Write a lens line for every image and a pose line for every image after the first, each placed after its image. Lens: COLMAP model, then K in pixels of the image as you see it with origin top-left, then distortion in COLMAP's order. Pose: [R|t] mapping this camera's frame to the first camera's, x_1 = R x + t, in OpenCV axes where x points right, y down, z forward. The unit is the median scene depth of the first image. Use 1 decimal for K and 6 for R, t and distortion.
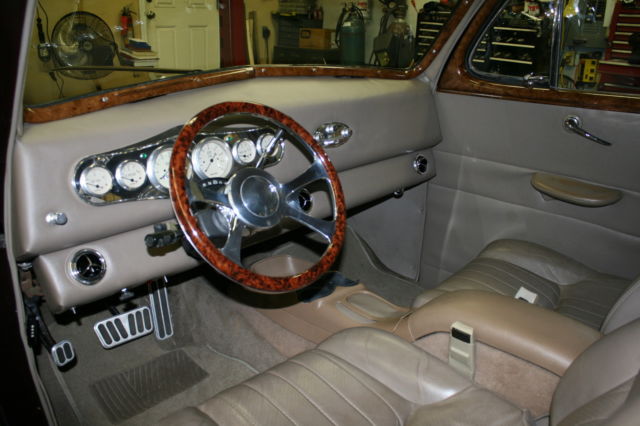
lens RADIAL K [[557.6, 0, 320.0], [0, 557.6, 213.0], [0, 0, 1]] dist [-0.091847, 0.014725]
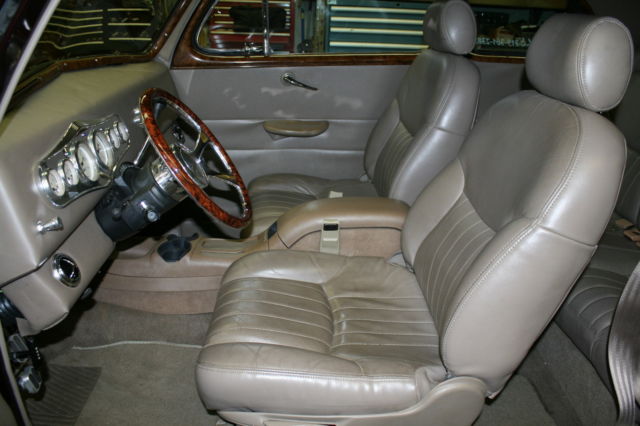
lens RADIAL K [[557.6, 0, 320.0], [0, 557.6, 213.0], [0, 0, 1]] dist [-0.091847, 0.014725]
pose [[0.665779, -0.278811, 0.692100, -0.476760], [0.249319, 0.957377, 0.145839, -0.021712], [-0.703262, 0.075457, 0.706914, -0.012167]]
